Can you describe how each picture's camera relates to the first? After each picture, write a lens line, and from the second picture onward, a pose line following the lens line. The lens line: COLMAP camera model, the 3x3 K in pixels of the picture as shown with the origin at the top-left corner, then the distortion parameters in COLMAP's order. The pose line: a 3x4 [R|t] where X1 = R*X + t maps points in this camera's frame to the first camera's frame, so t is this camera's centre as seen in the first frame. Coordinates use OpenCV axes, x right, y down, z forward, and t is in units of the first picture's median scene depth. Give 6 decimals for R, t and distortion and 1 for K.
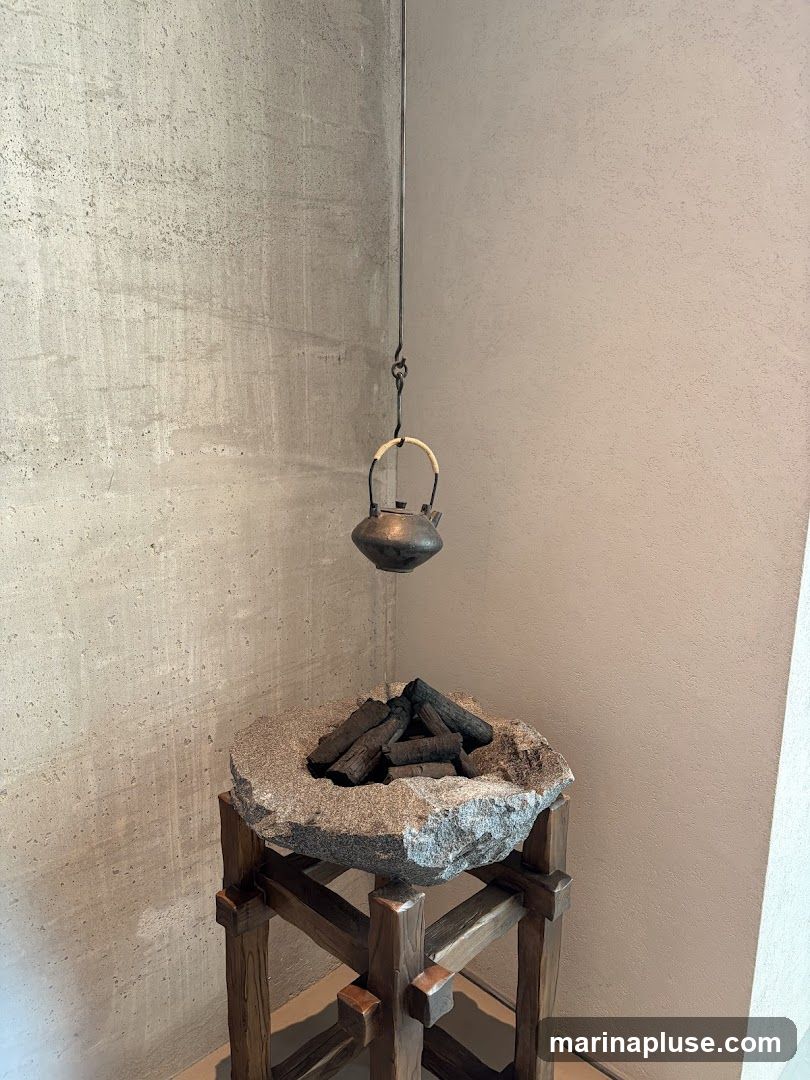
lens RADIAL K [[773.0, 0, 421.4], [0, 773.0, 537.9], [0, 0, 1]] dist [0.051638, -0.101485]
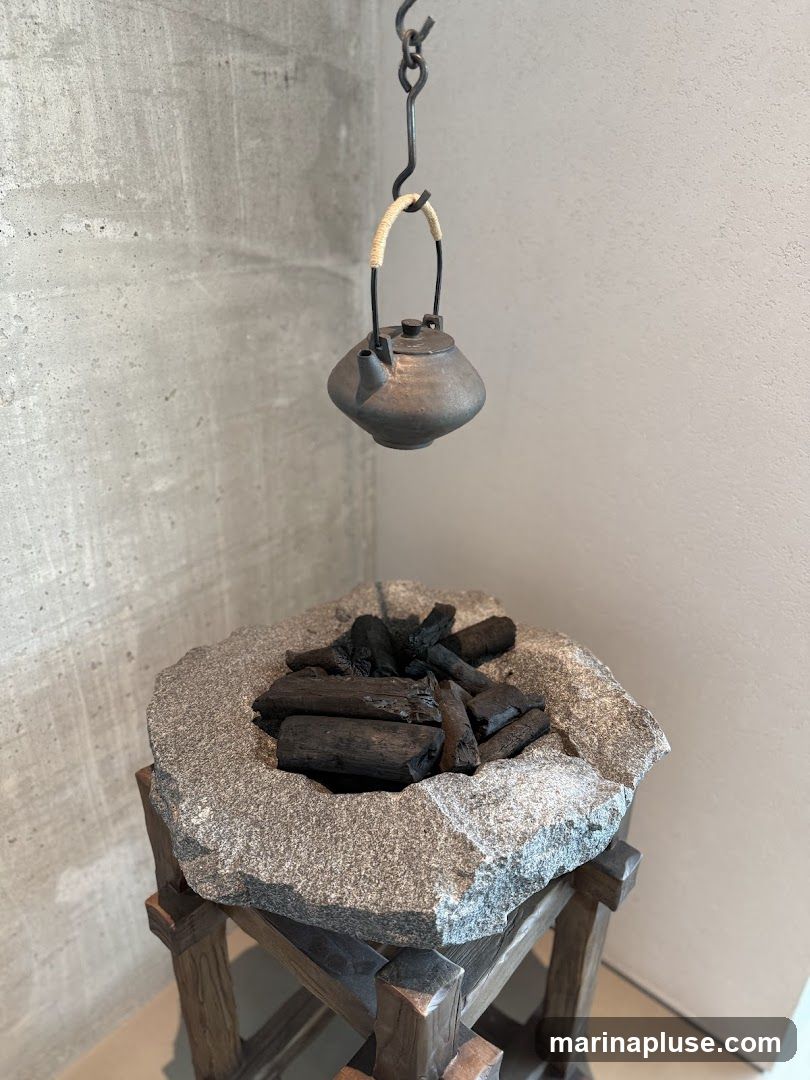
lens RADIAL K [[773.0, 0, 421.4], [0, 773.0, 537.9], [0, 0, 1]] dist [0.051638, -0.101485]
pose [[0.998558, -0.016908, 0.050954, -0.037926], [0.003985, 0.969838, 0.243720, -0.023312], [-0.053538, -0.243165, 0.968506, 0.320553]]
